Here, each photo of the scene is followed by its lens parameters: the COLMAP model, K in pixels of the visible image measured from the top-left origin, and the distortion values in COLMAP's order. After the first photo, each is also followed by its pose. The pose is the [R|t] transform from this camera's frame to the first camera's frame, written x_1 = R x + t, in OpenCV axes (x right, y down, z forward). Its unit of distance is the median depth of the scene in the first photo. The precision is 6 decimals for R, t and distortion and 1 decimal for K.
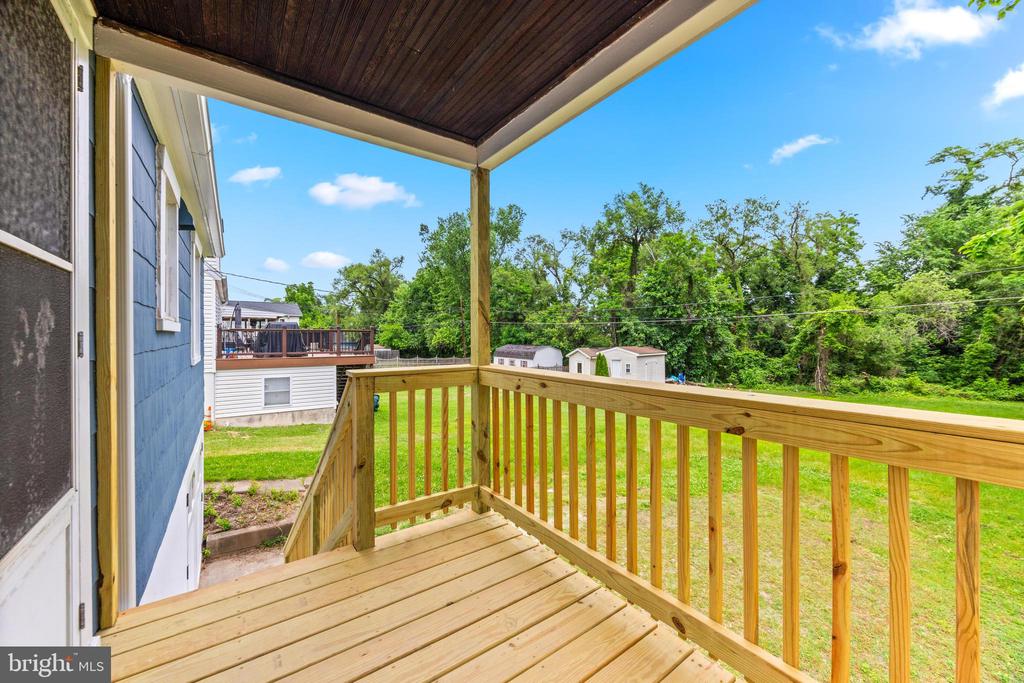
lens RADIAL K [[388.1, 0, 508.5], [0, 388.1, 333.0], [0, 0, 1]] dist [-0.005510, 0.000976]
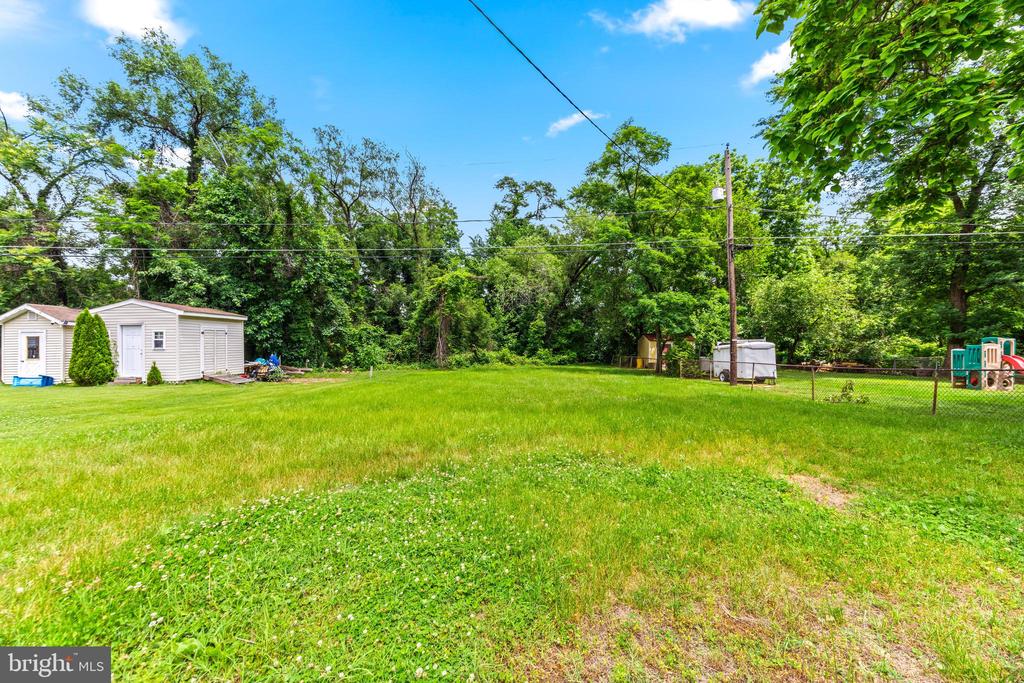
lens RADIAL K [[388.1, 0, 507.4], [0, 388.1, 347.0], [0, 0, 1]] dist [-0.005510, 0.000976]
pose [[0.604518, -0.005343, 0.796574, 0.163489], [-0.003554, 0.999949, 0.009404, 0.085390], [-0.796584, -0.008516, 0.604468, 0.294503]]
